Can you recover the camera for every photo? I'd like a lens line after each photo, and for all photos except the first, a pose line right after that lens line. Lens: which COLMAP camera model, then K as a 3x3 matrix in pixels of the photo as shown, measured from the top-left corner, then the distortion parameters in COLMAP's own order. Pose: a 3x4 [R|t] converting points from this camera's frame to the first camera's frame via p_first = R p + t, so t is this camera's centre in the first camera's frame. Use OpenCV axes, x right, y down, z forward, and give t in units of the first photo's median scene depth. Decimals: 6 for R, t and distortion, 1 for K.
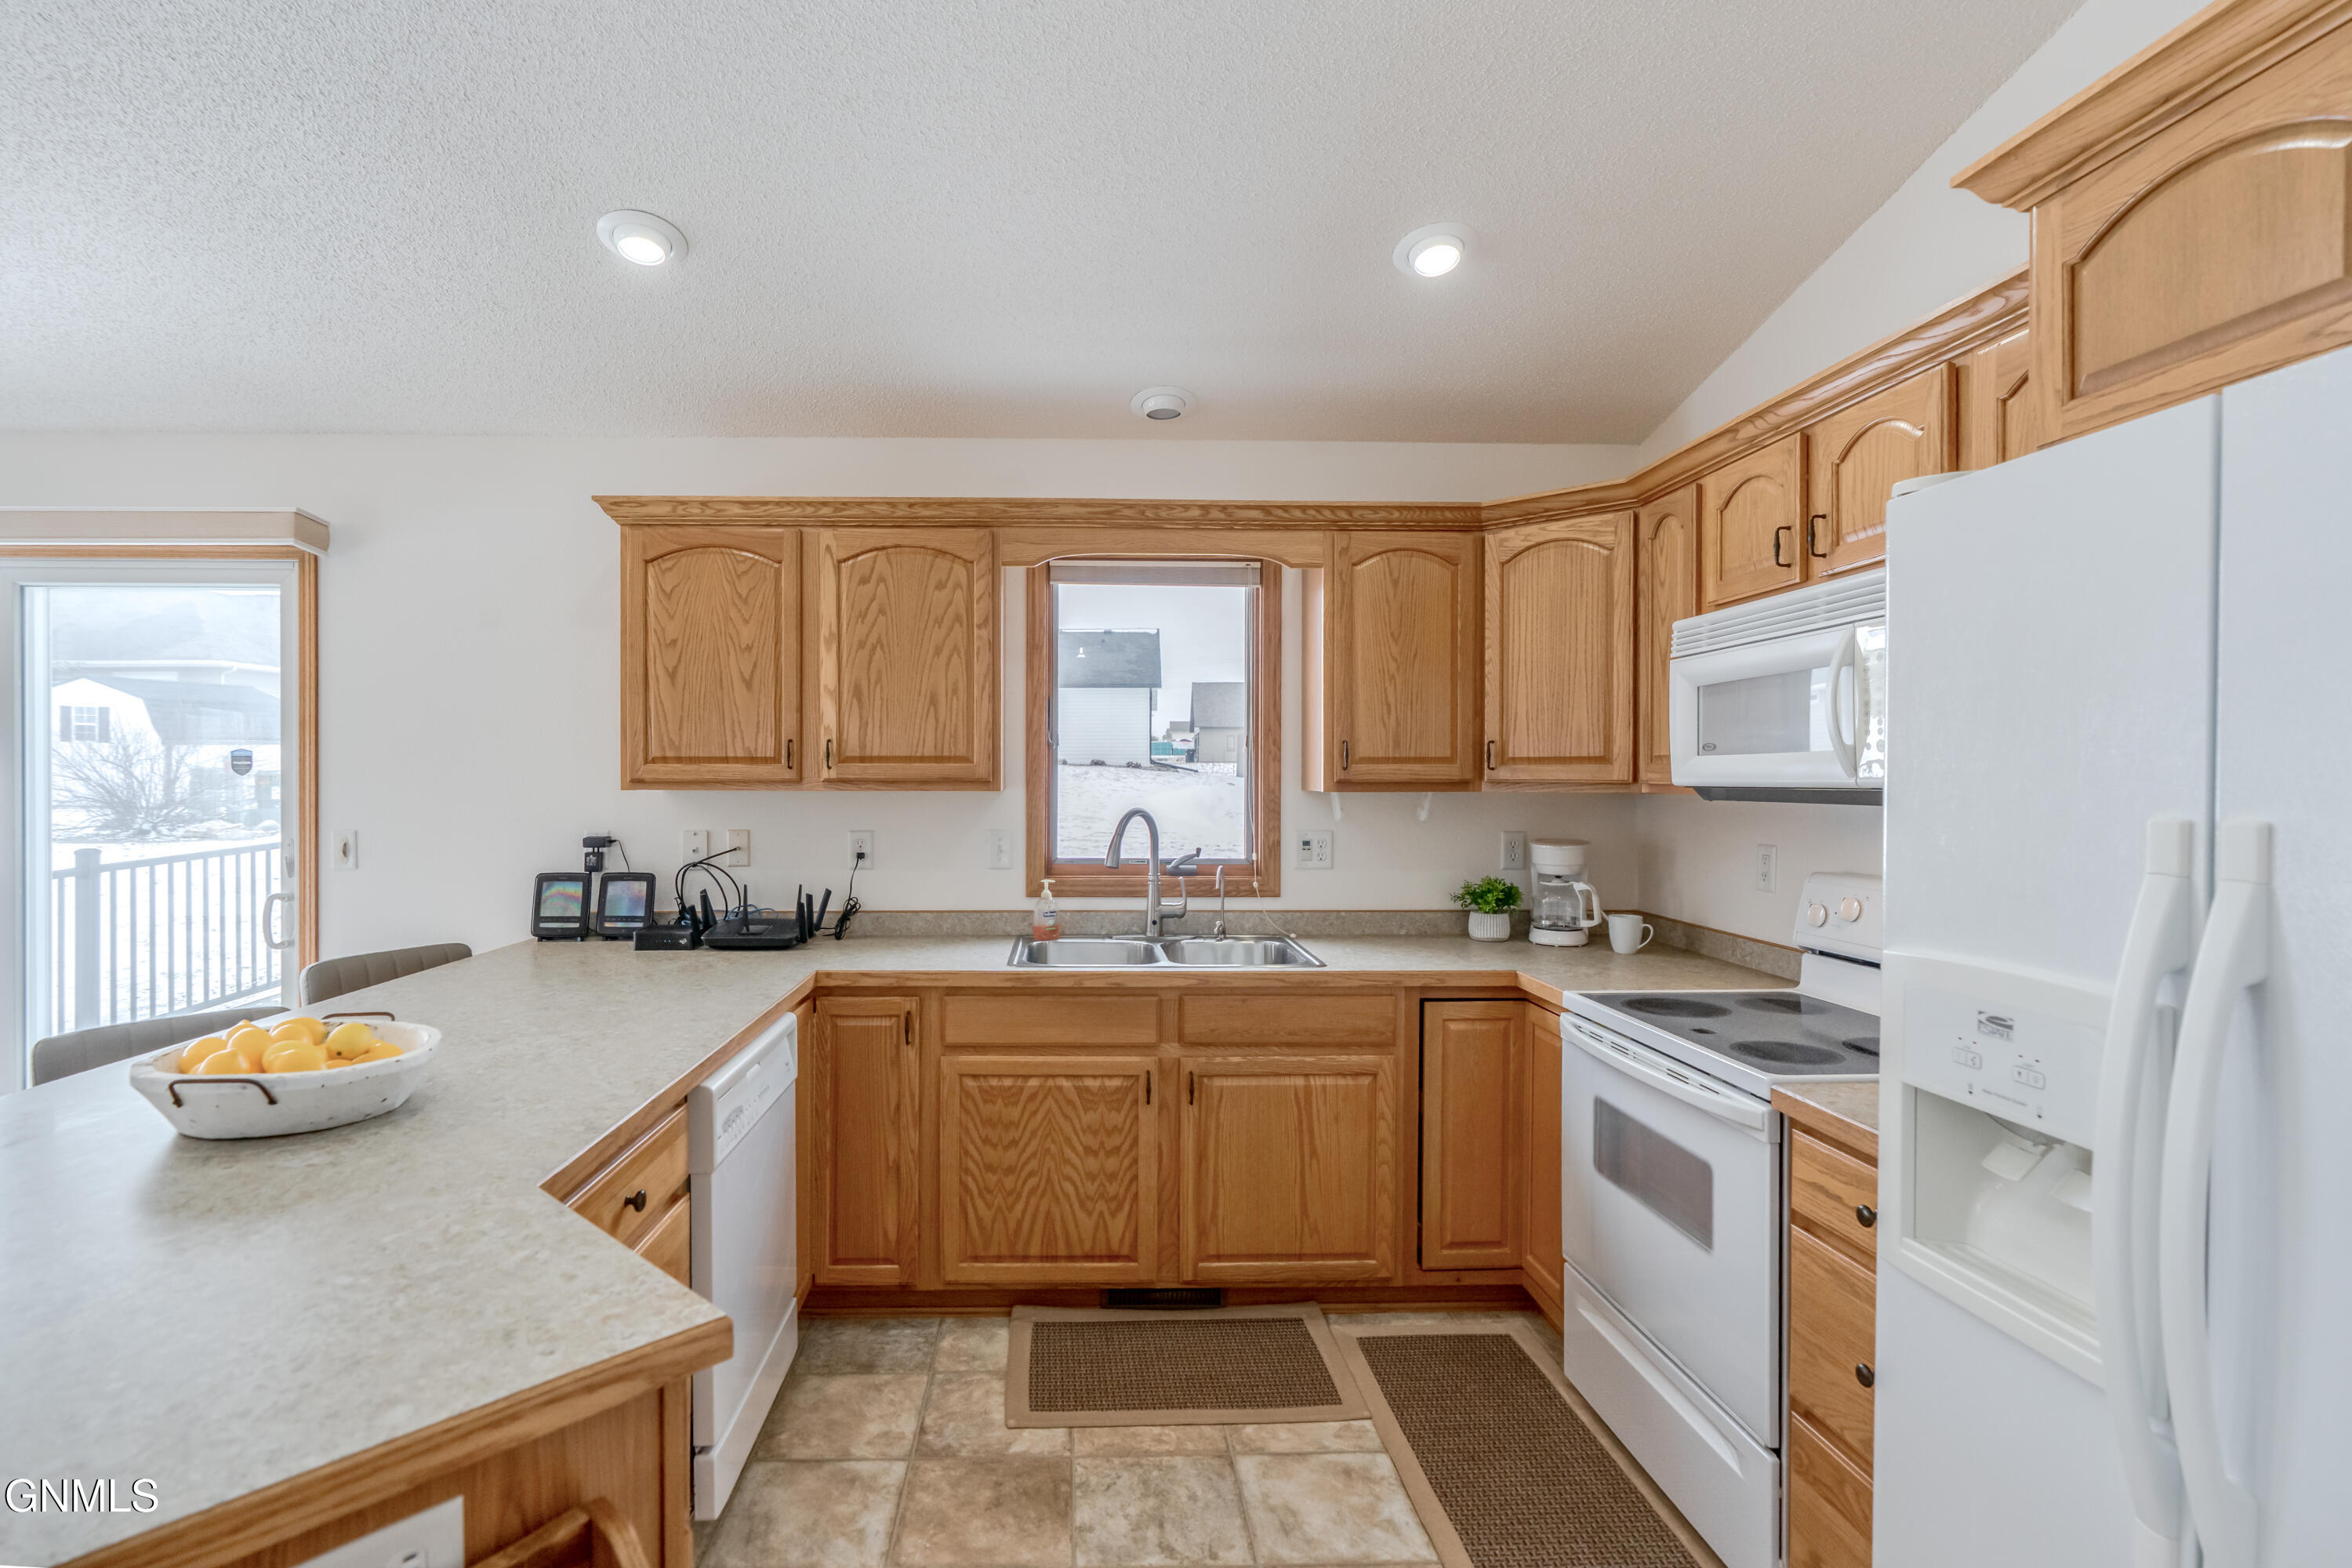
lens RADIAL K [[1082.3, 0, 1118.1], [0, 1082.3, 787.5], [0, 0, 1]] dist [-0.013070, 0.004381]
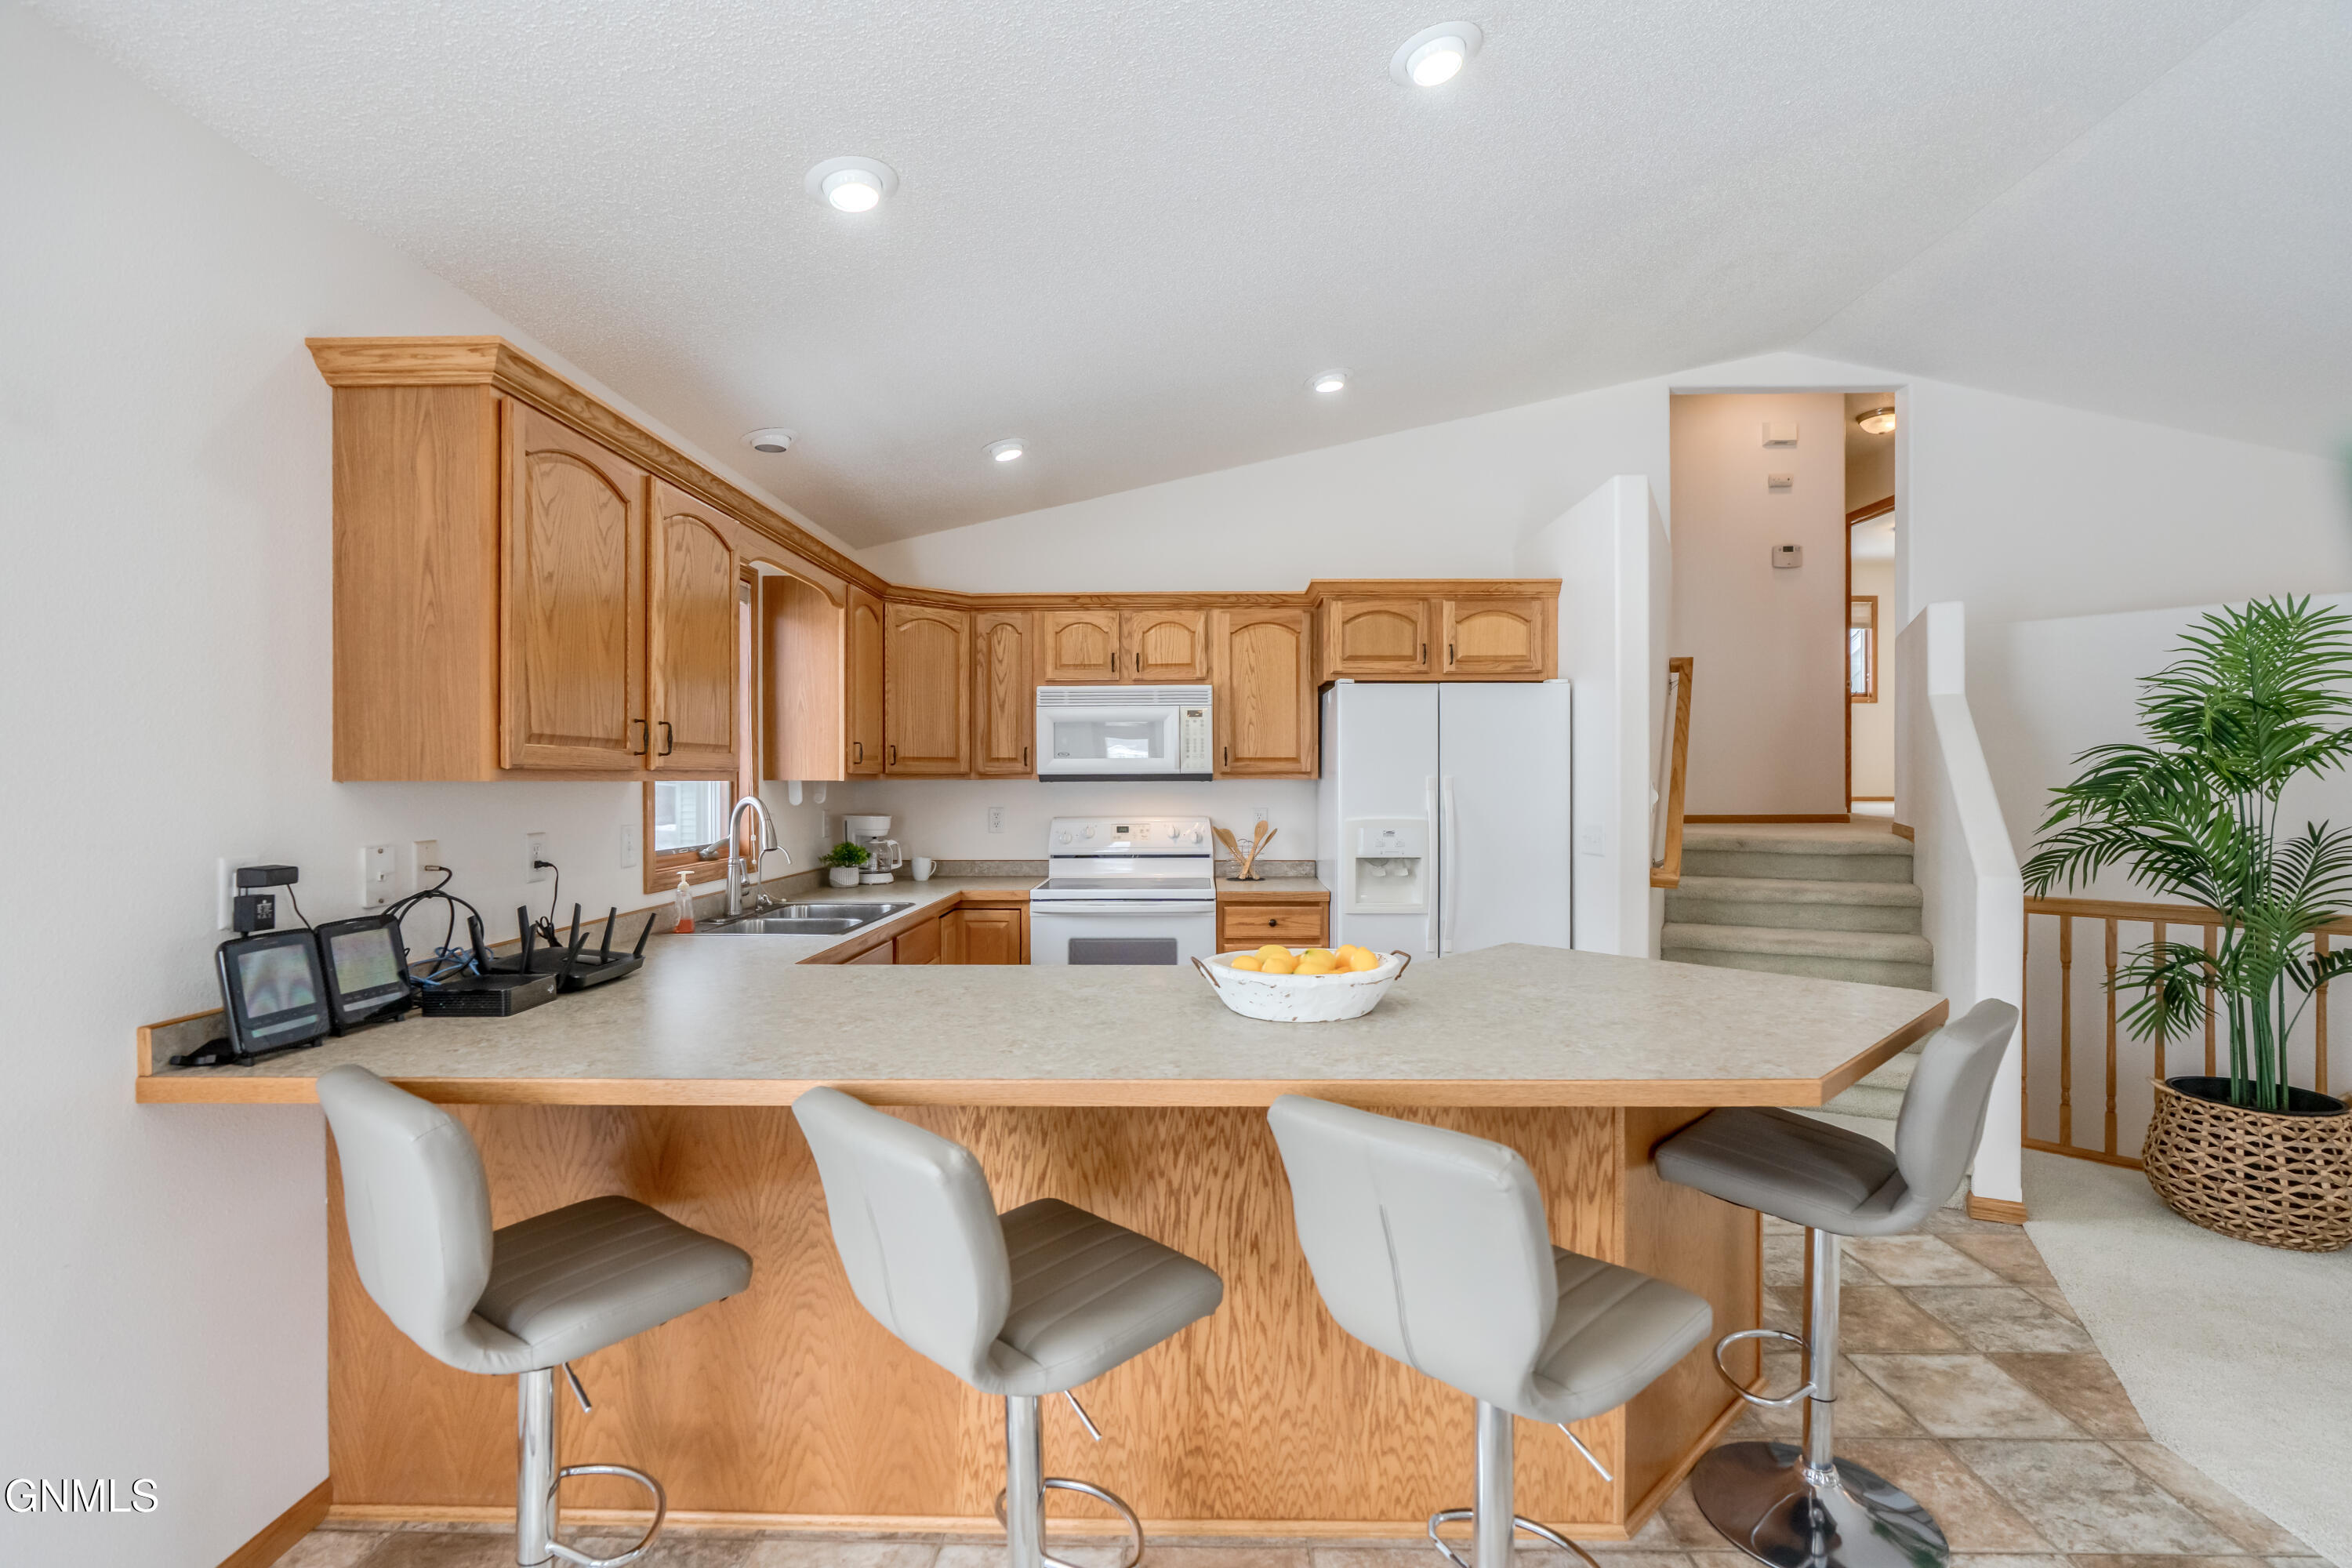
lens RADIAL K [[1082.3, 0, 1182.2], [0, 1082.3, 784.3], [0, 0, 1]] dist [-0.013070, 0.004381]
pose [[0.050023, -0.007595, 0.998719, -1.109809], [0.011940, 0.999904, 0.007006, 0.004677], [-0.998677, 0.011575, 0.050109, 0.540479]]
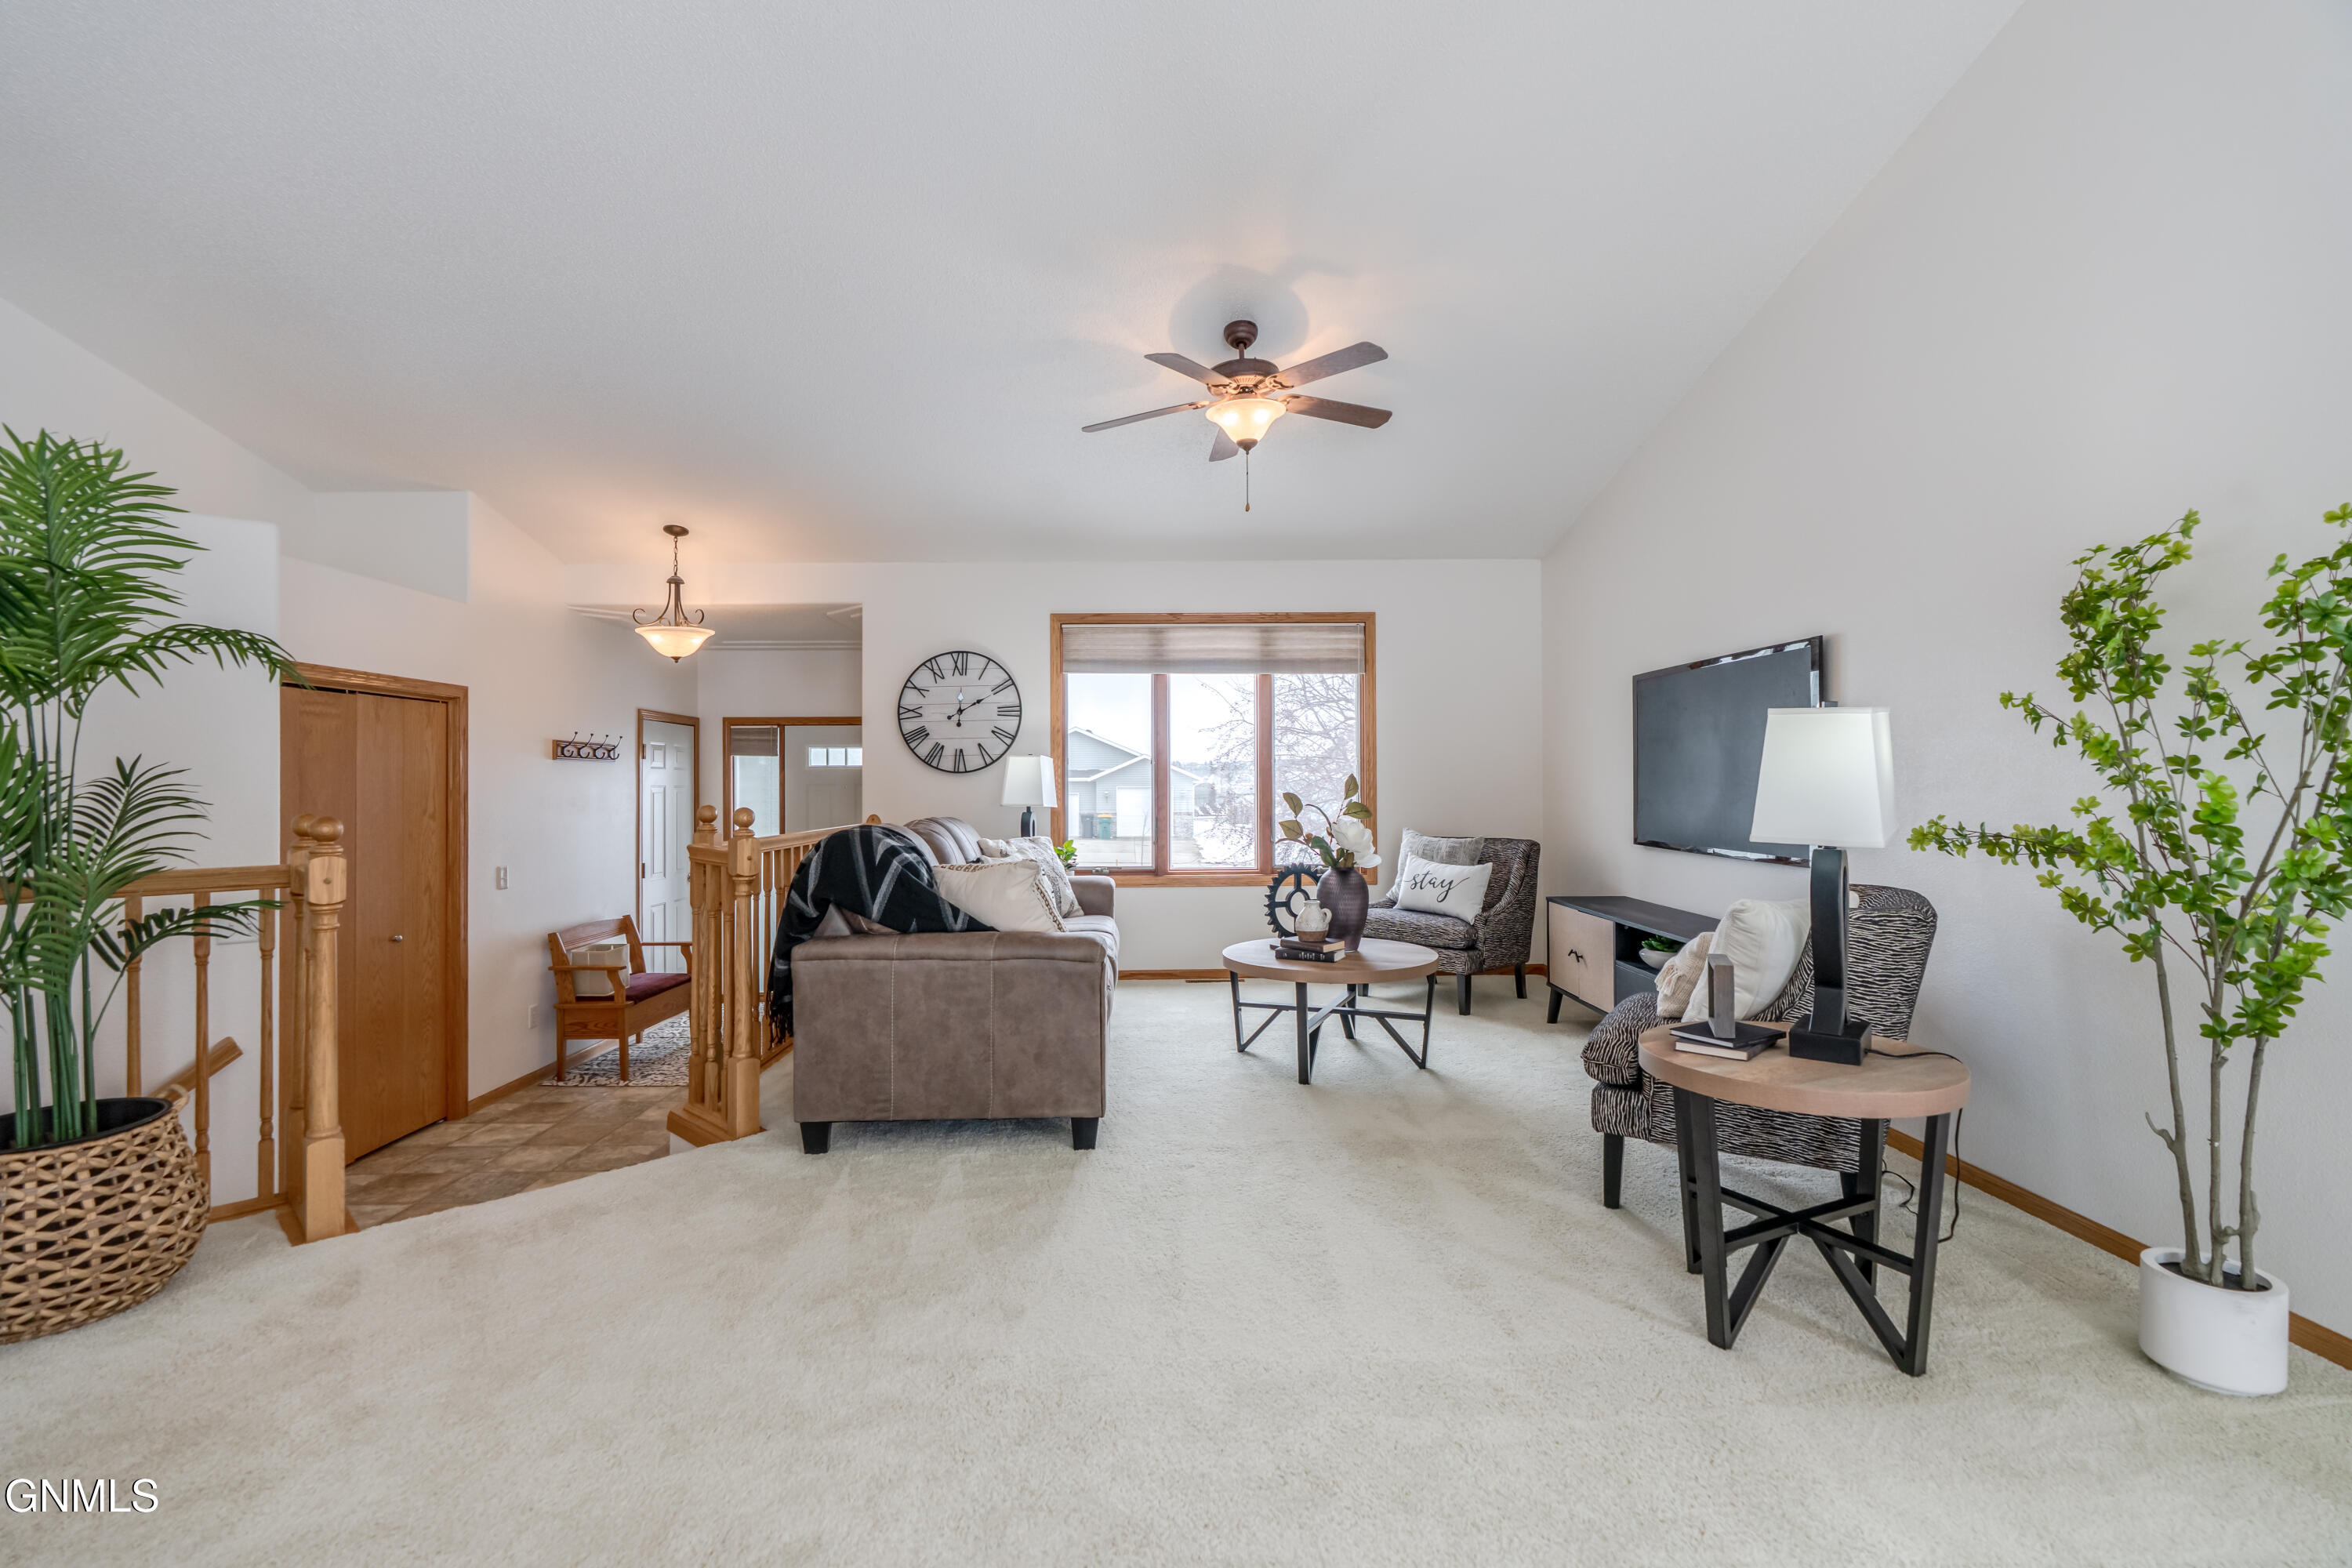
lens RADIAL K [[1082.3, 0, 1161.6], [0, 1082.3, 783.4], [0, 0, 1]] dist [-0.013070, 0.004381]
pose [[-0.999593, 0.001452, 0.028508, -0.809262], [0.001616, 0.999982, 0.005738, 0.086744], [-0.028499, 0.005781, -0.999577, 0.274271]]
